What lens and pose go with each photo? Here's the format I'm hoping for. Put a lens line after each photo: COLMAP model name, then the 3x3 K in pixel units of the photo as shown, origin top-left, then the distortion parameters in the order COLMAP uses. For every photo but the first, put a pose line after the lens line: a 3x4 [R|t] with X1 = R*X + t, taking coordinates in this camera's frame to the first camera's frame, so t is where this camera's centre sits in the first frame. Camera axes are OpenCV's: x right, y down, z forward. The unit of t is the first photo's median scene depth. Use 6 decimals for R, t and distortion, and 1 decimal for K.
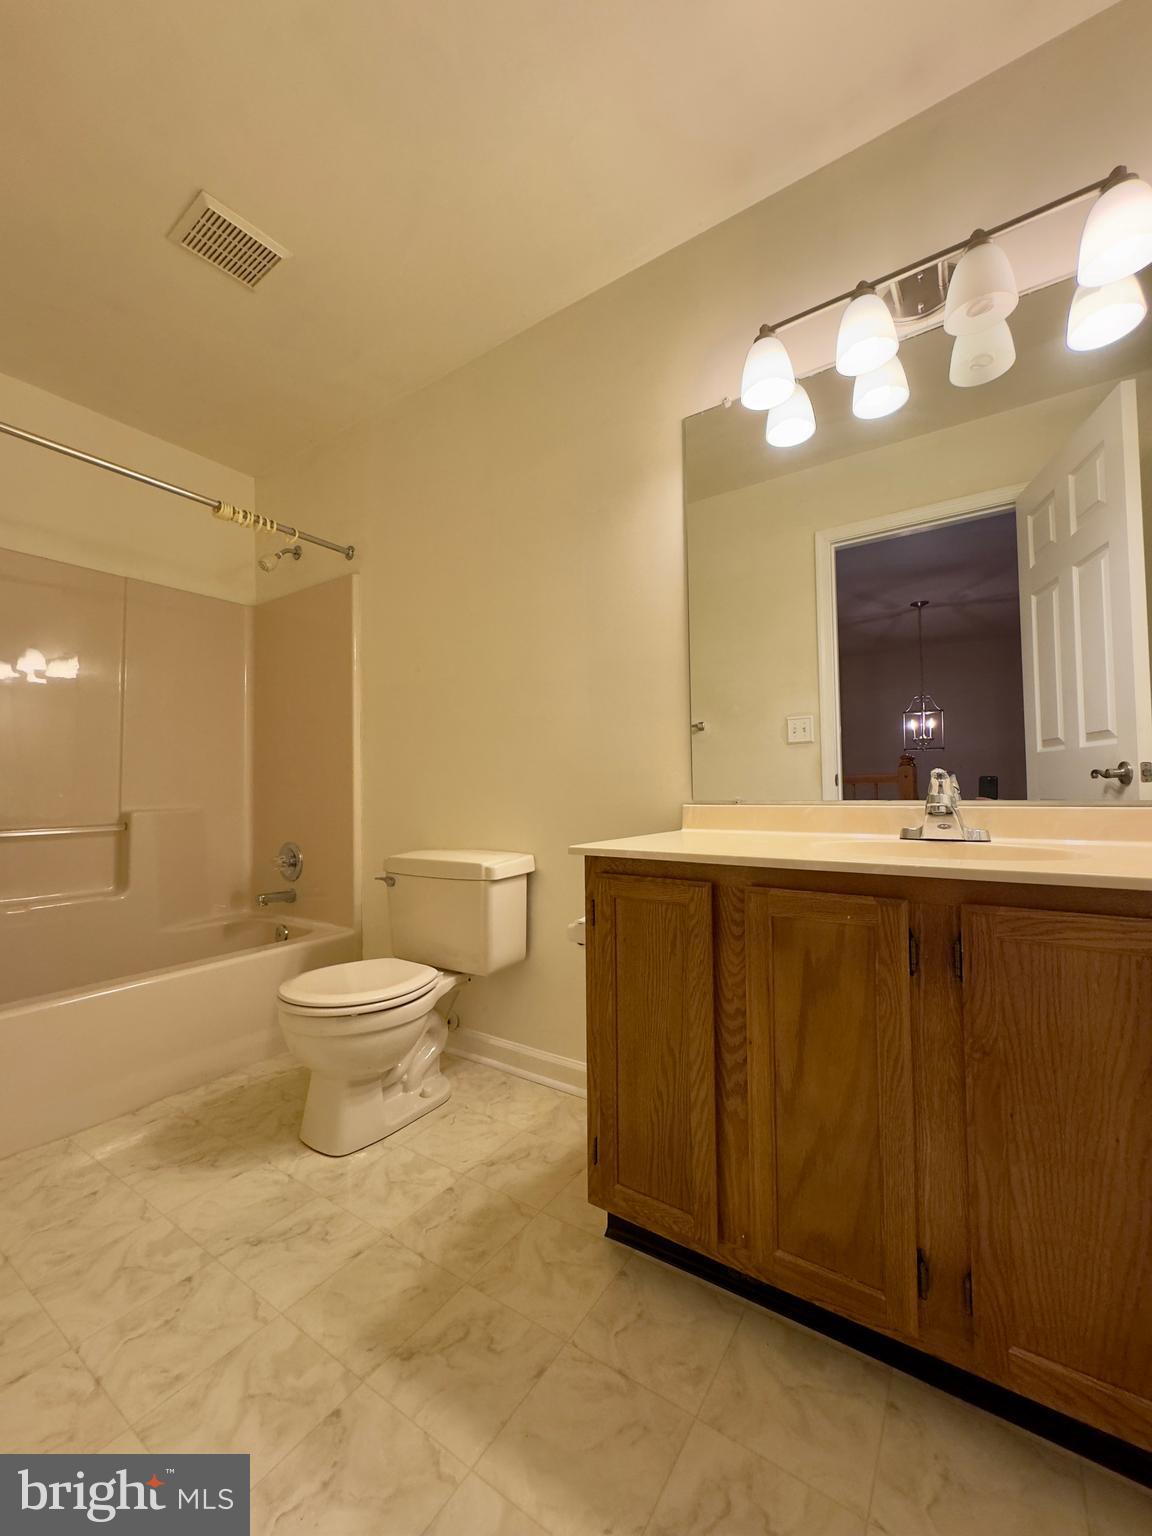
lens RADIAL K [[612.3, 0, 580.4], [0, 612.3, 769.1], [0, 0, 1]] dist [-0.000257, -0.000202]
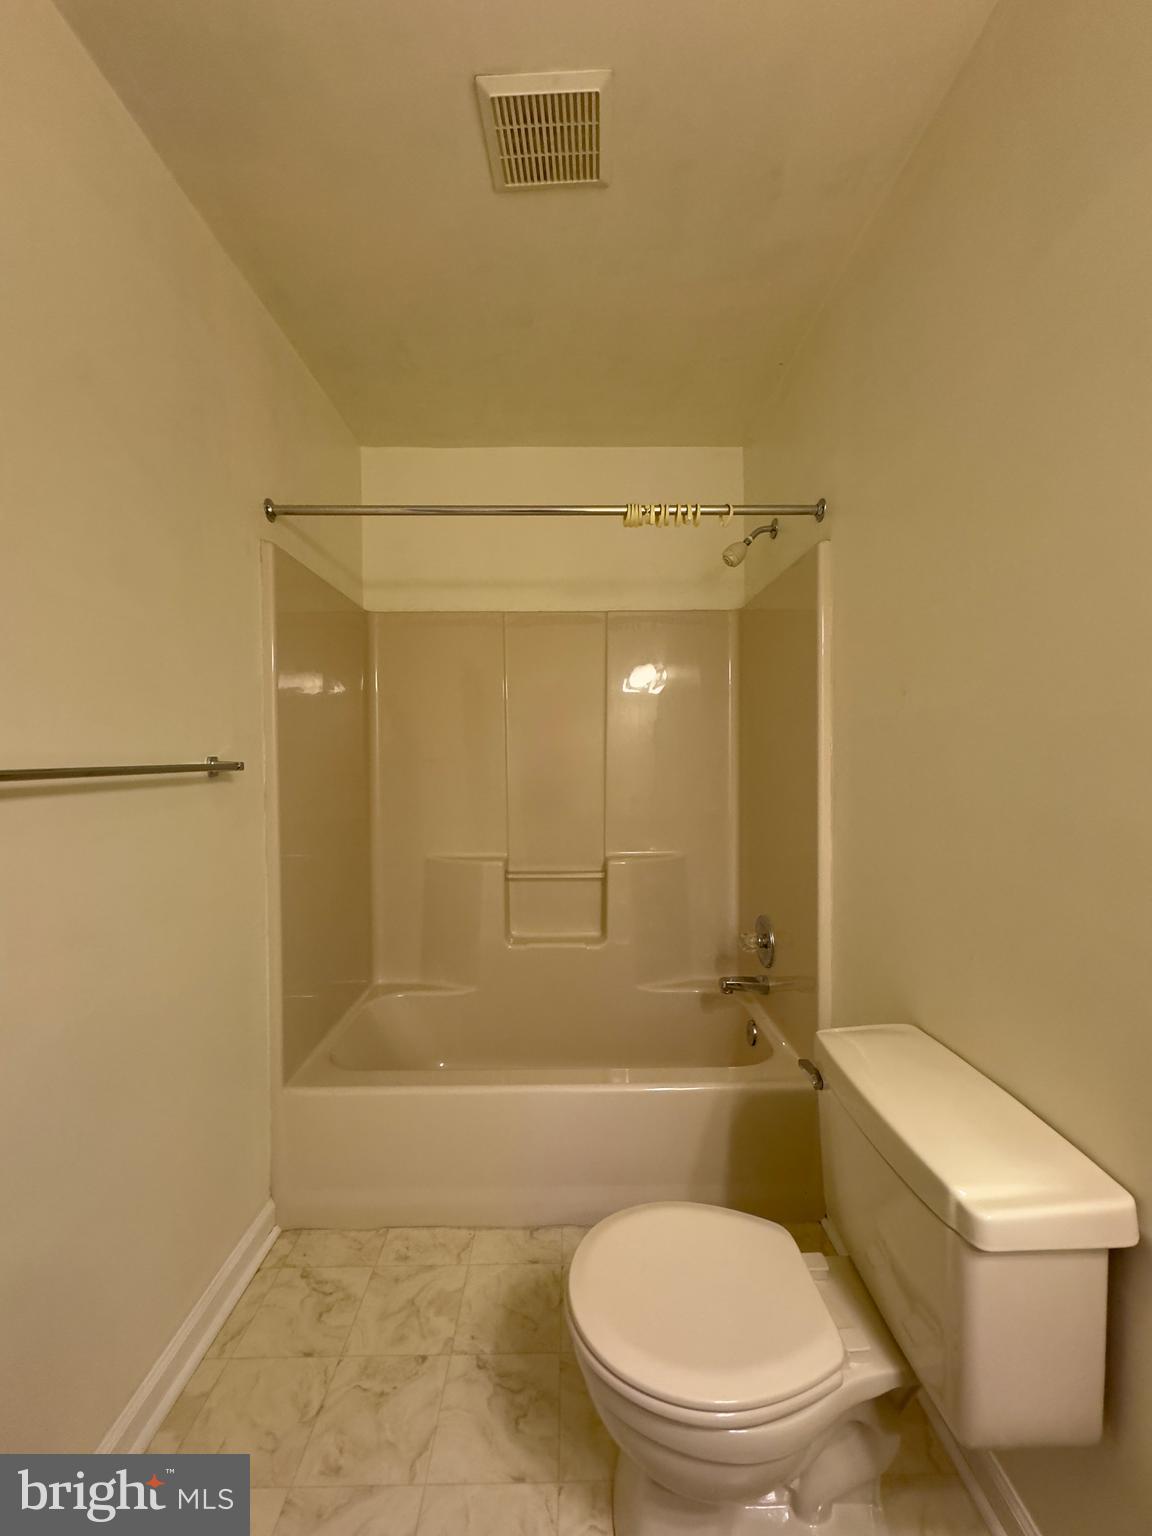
lens RADIAL K [[612.3, 0, 573.7], [0, 612.3, 766.6], [0, 0, 1]] dist [-0.000257, -0.000202]
pose [[0.560787, 0.029282, -0.827442, 0.028516], [0.022982, 0.998439, 0.050909, -0.136089], [0.827641, -0.047565, 0.559238, 0.460155]]
